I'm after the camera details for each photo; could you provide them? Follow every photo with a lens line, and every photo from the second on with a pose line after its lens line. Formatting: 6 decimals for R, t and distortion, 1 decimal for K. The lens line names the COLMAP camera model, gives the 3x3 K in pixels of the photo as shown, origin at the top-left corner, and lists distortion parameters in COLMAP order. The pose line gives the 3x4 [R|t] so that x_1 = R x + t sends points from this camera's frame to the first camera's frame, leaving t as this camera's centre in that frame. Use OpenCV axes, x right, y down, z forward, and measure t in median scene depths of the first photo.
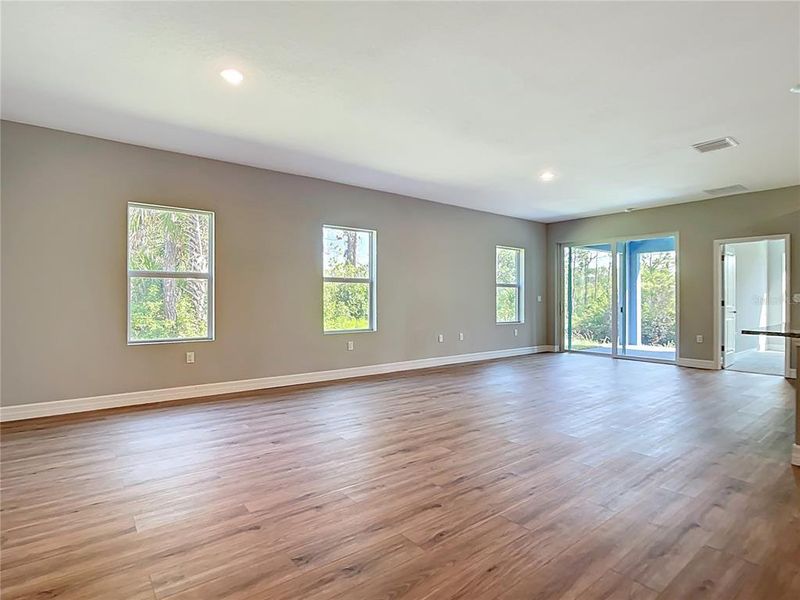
lens RADIAL K [[432.3, 0, 397.3], [0, 432.3, 297.4], [0, 0, 1]] dist [-0.016860, 0.001860]
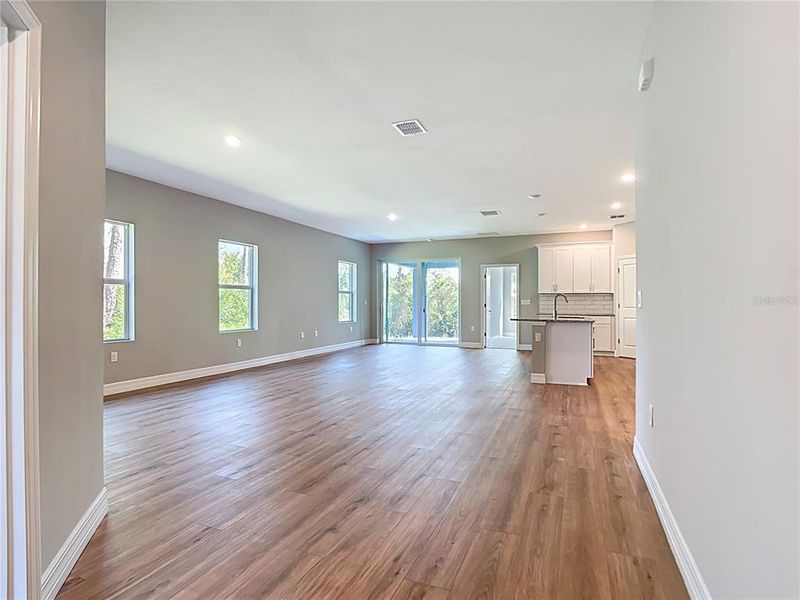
lens RADIAL K [[432.3, 0, 398.9], [0, 432.3, 303.2], [0, 0, 1]] dist [-0.016860, 0.001860]
pose [[0.873869, -0.001356, 0.486159, -0.266110], [-0.000953, 0.999989, 0.004502, -0.001475], [-0.486160, -0.004398, 0.873859, -0.210821]]
